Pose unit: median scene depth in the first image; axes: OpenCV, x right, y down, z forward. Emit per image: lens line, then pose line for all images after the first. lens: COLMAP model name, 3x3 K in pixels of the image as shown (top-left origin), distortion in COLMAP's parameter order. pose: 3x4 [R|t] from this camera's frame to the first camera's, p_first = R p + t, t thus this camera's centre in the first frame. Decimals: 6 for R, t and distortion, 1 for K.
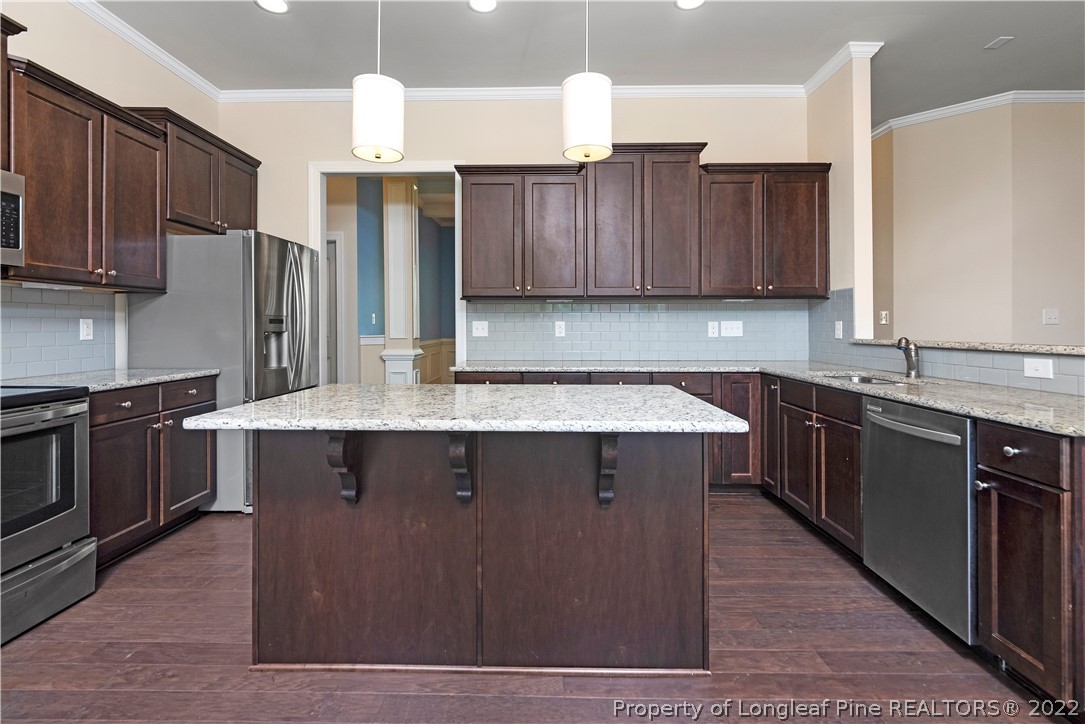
lens RADIAL K [[506.7, 0, 543.7], [0, 506.7, 328.5], [0, 0, 1]] dist [-0.003177, -0.000958]
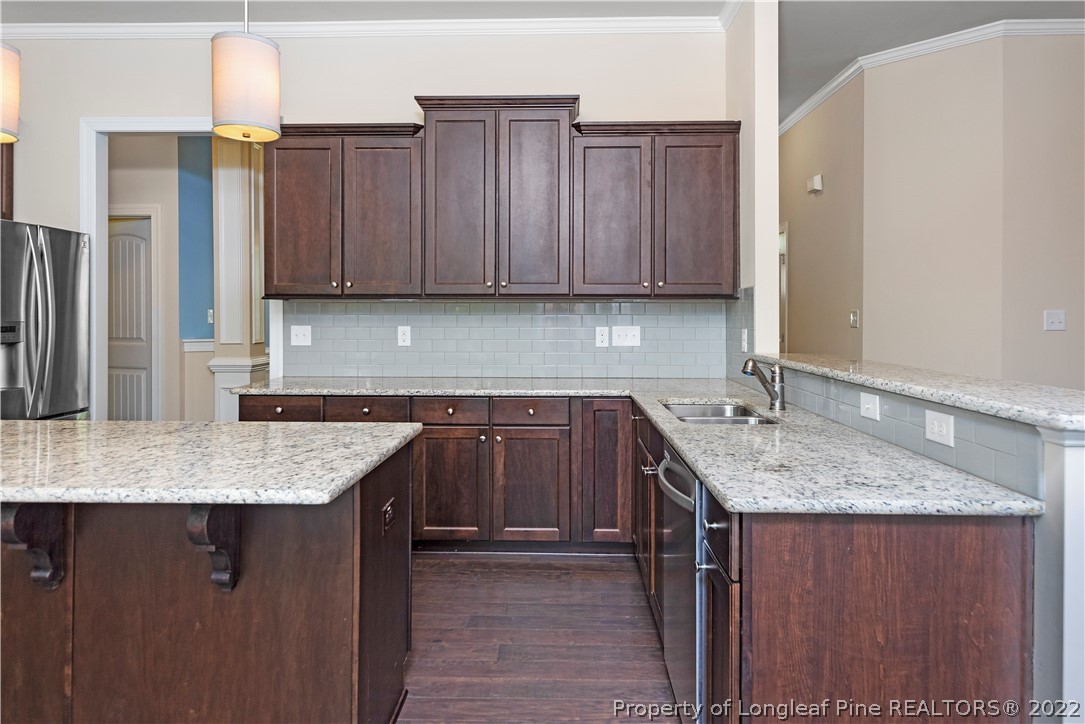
lens RADIAL K [[669.1, 0, 538.9], [0, 669.1, 316.6], [0, 0, 1]] dist [0.011395, -0.000743]
pose [[0.999945, 0.000717, -0.010509, 0.375146], [-0.000719, 1.000000, -0.000179, -0.043364], [0.010509, 0.000186, 0.999945, -0.018525]]
